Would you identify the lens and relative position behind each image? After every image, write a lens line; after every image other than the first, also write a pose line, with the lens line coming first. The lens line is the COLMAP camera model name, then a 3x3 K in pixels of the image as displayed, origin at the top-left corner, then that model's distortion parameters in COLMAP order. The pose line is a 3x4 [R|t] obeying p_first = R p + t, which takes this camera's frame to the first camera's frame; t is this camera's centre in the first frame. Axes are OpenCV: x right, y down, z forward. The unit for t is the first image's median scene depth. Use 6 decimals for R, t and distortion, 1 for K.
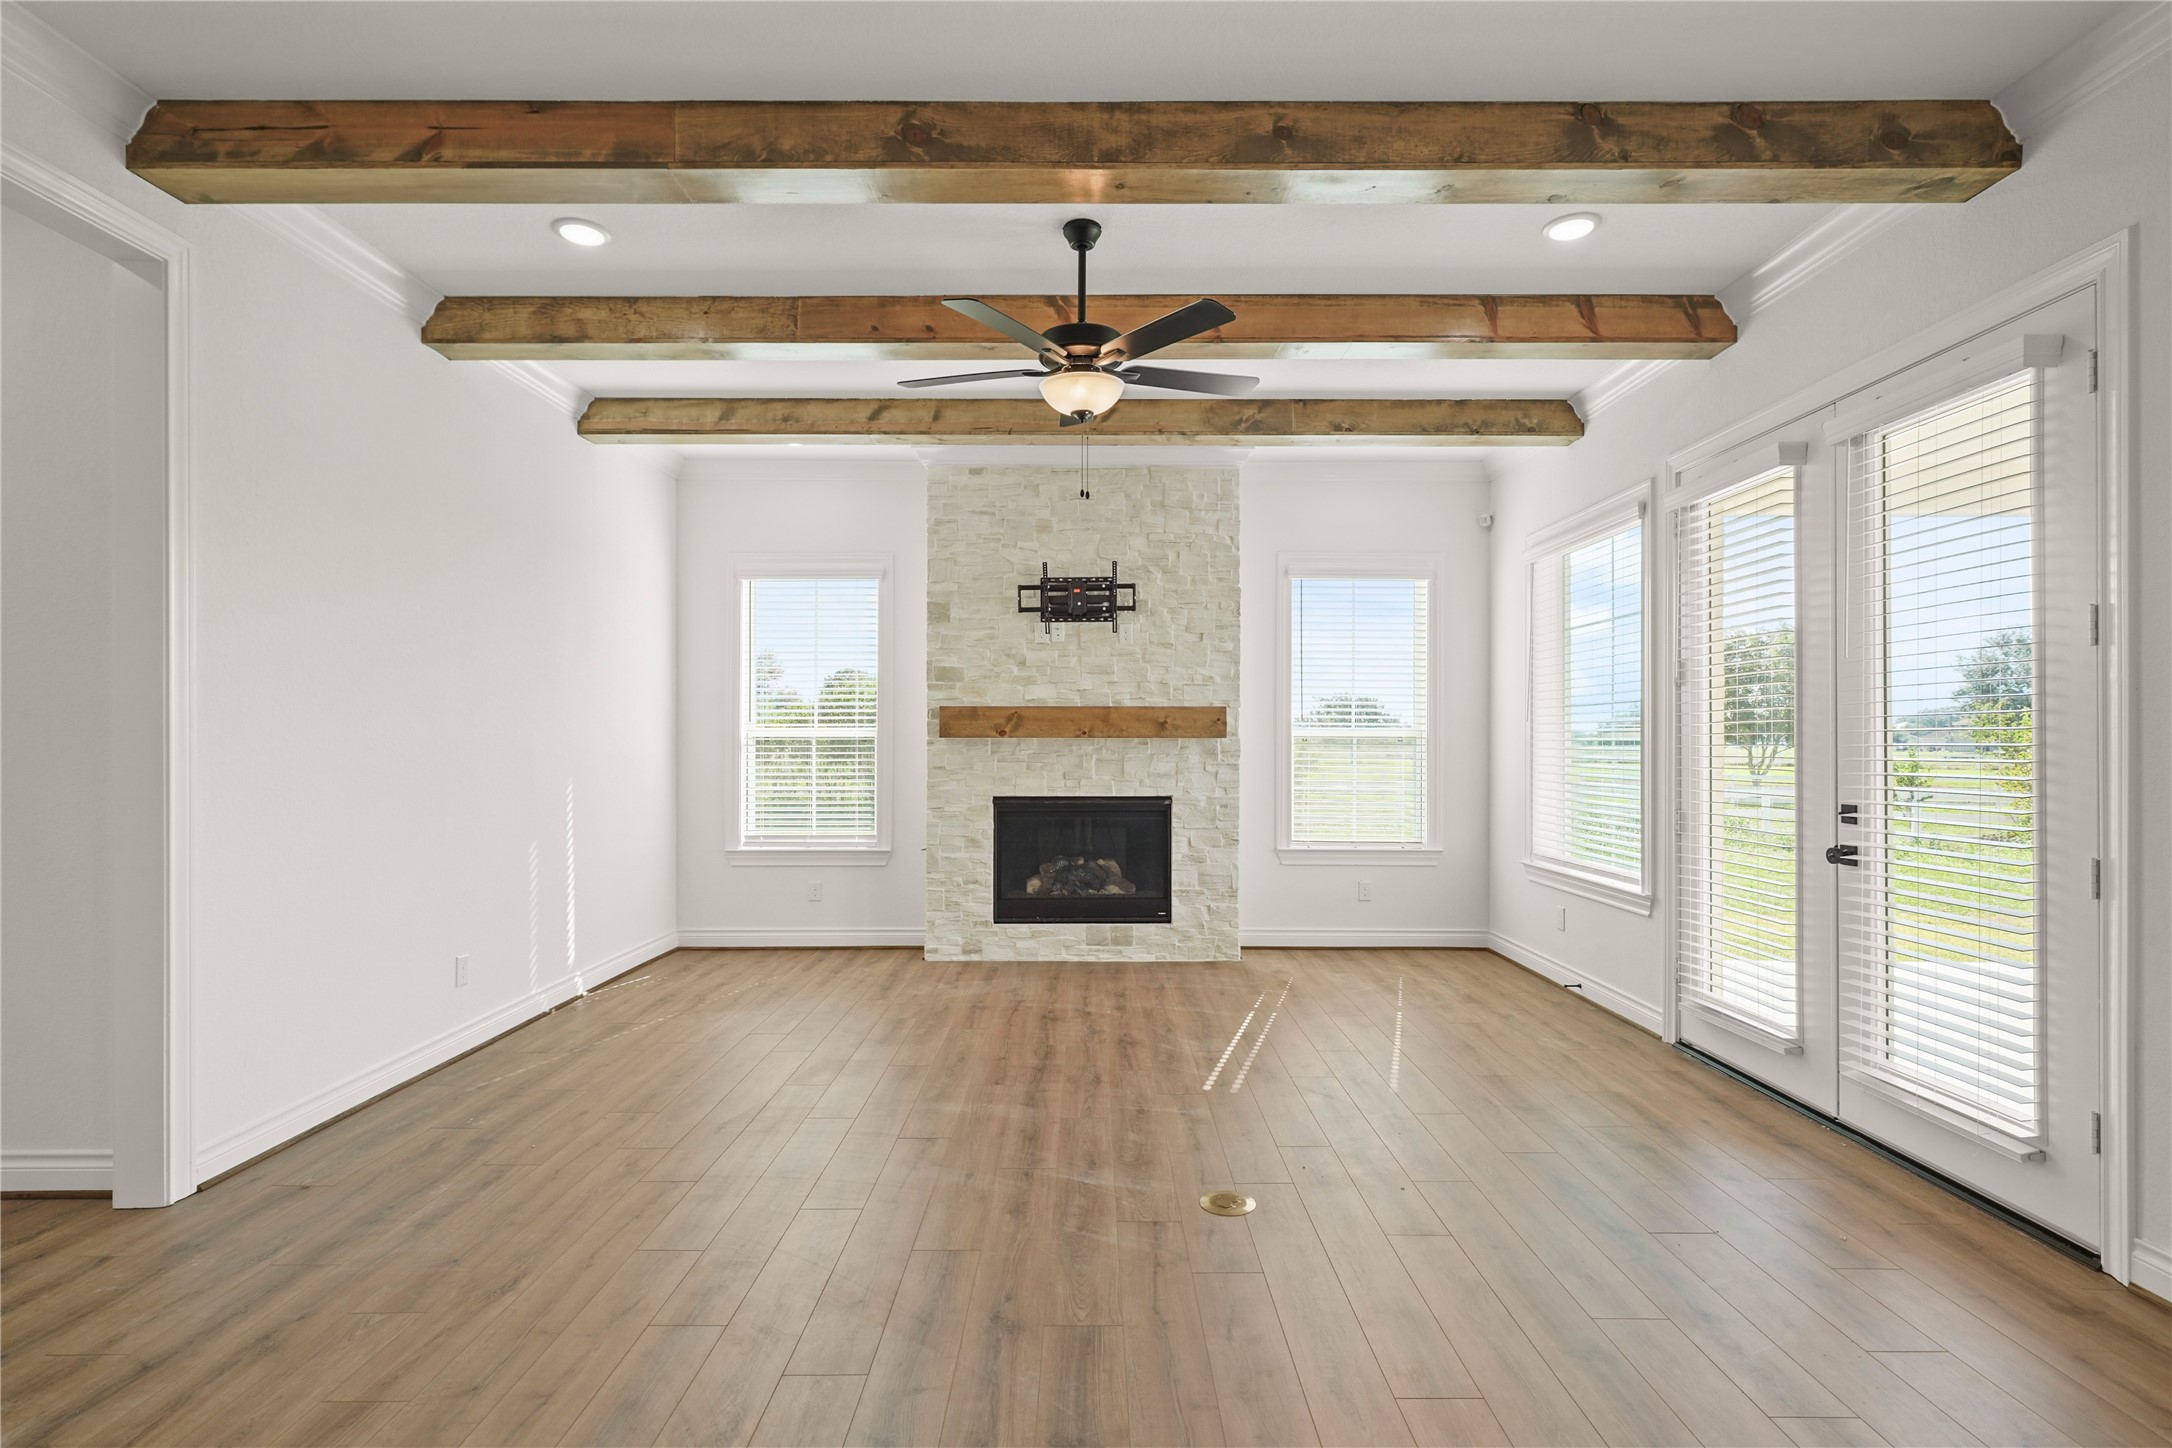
lens RADIAL K [[1024.2, 0, 1085.3], [0, 1024.2, 738.6], [0, 0, 1]] dist [0.001093, -0.000275]
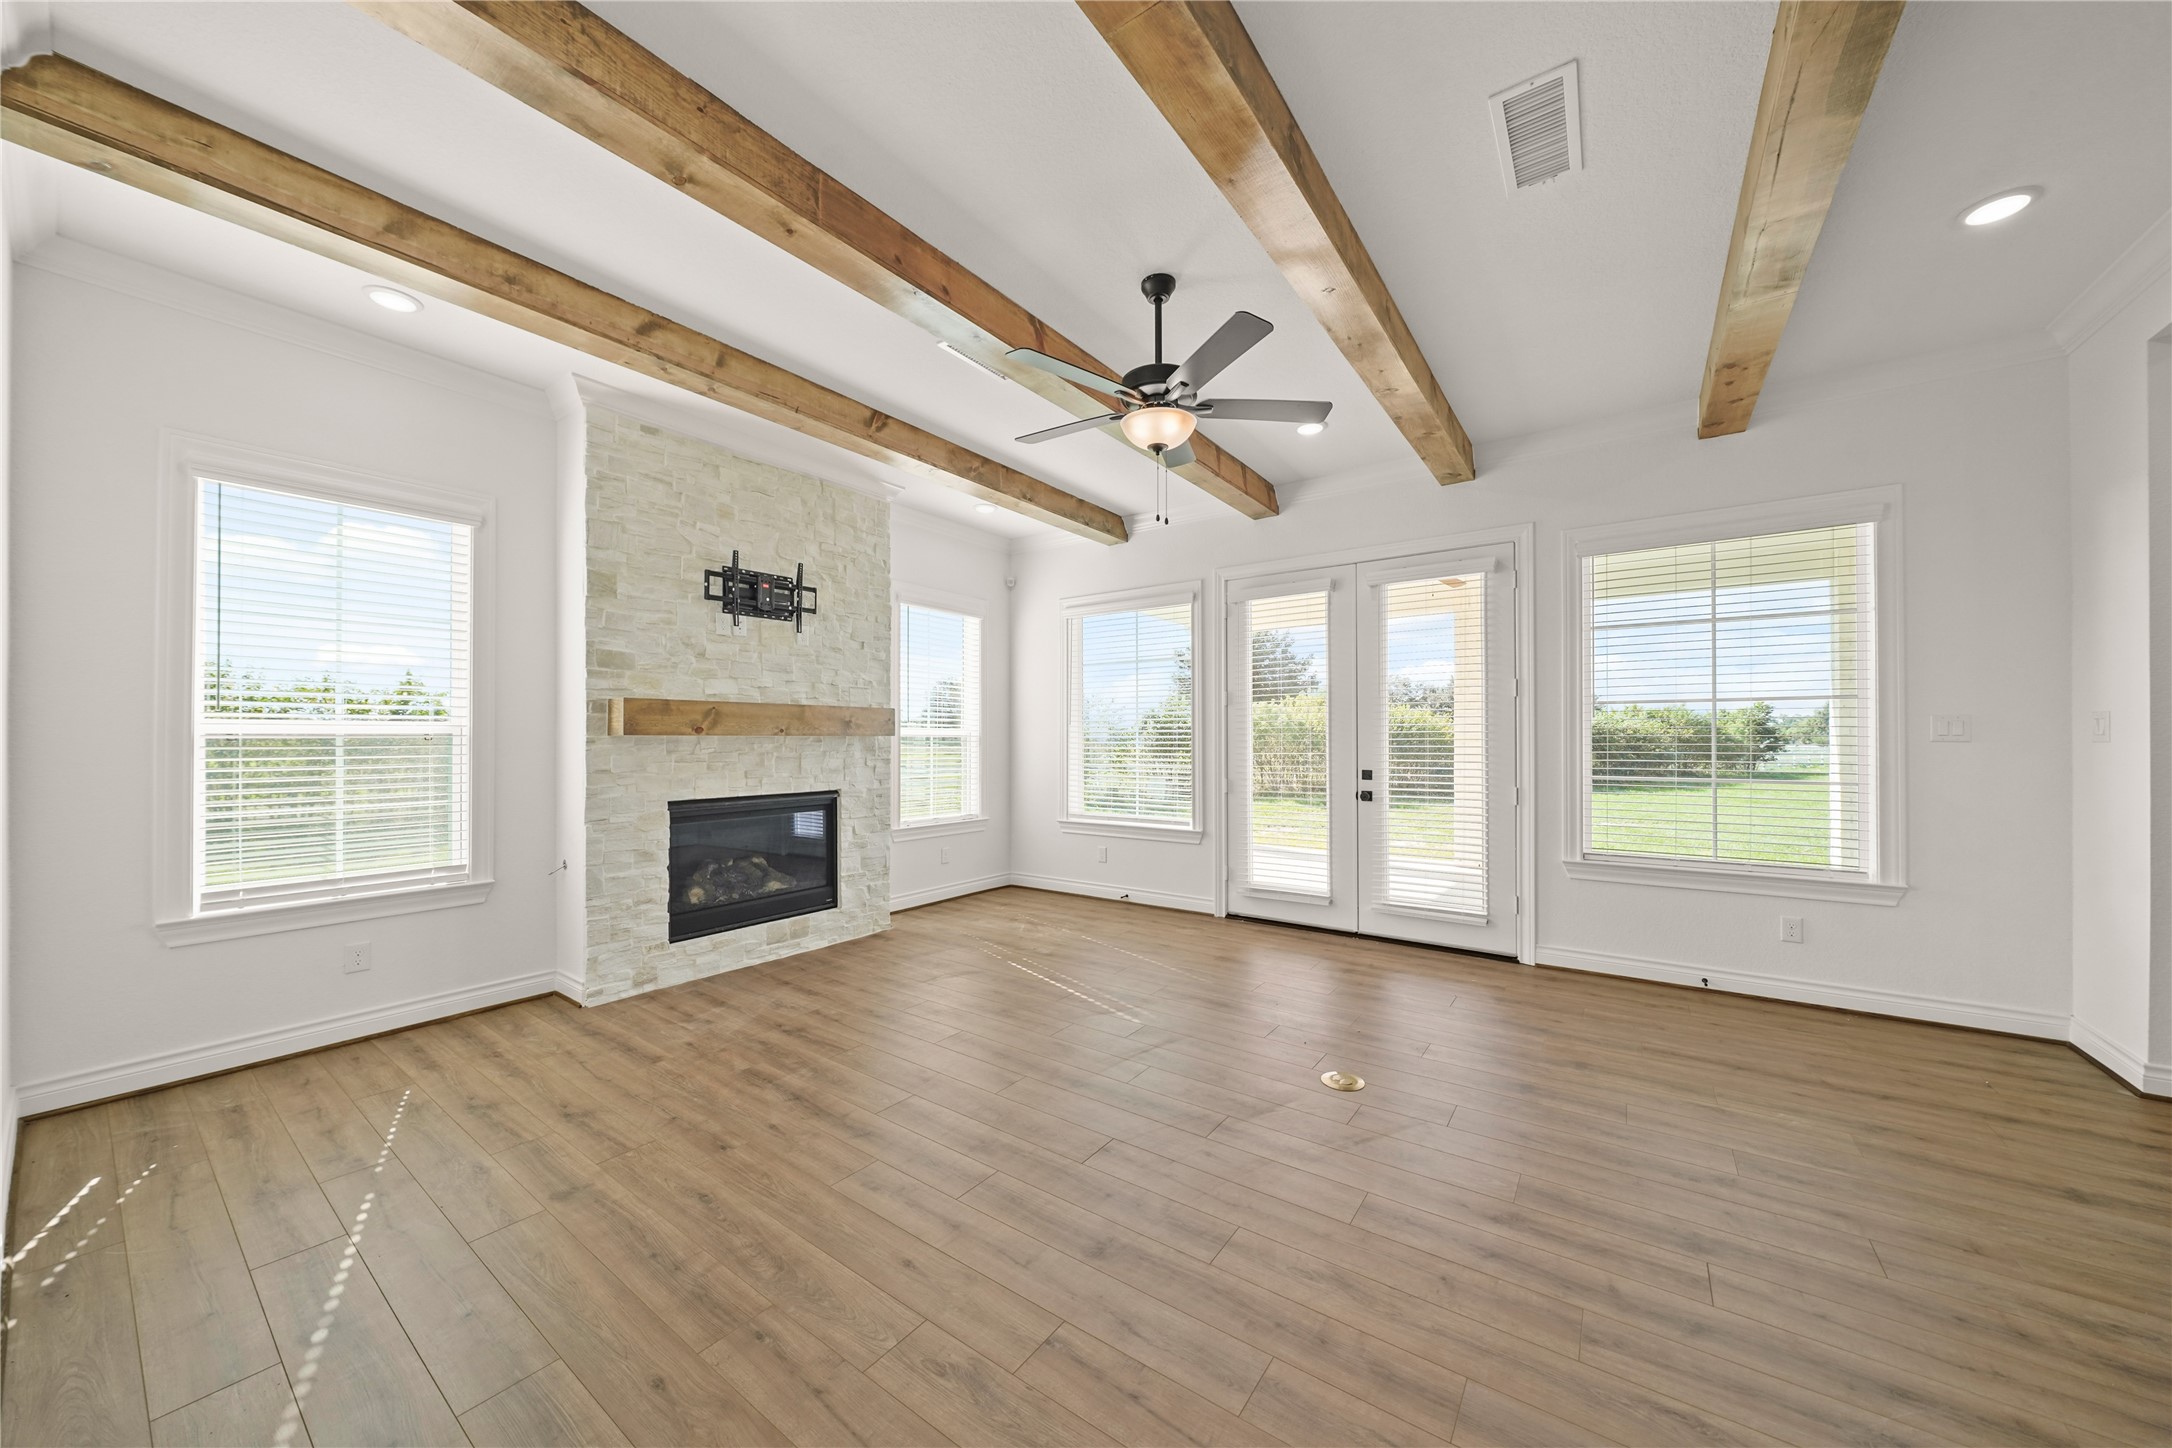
lens RADIAL K [[745.8, 0, 1088.3], [0, 745.8, 735.4], [0, 0, 1]] dist [-0.008182, -0.000035]
pose [[0.589416, 0.001574, 0.807828, -0.397846], [-0.000166, 0.999998, -0.001827, 0.000310], [-0.807830, 0.000943, 0.589415, 0.325591]]
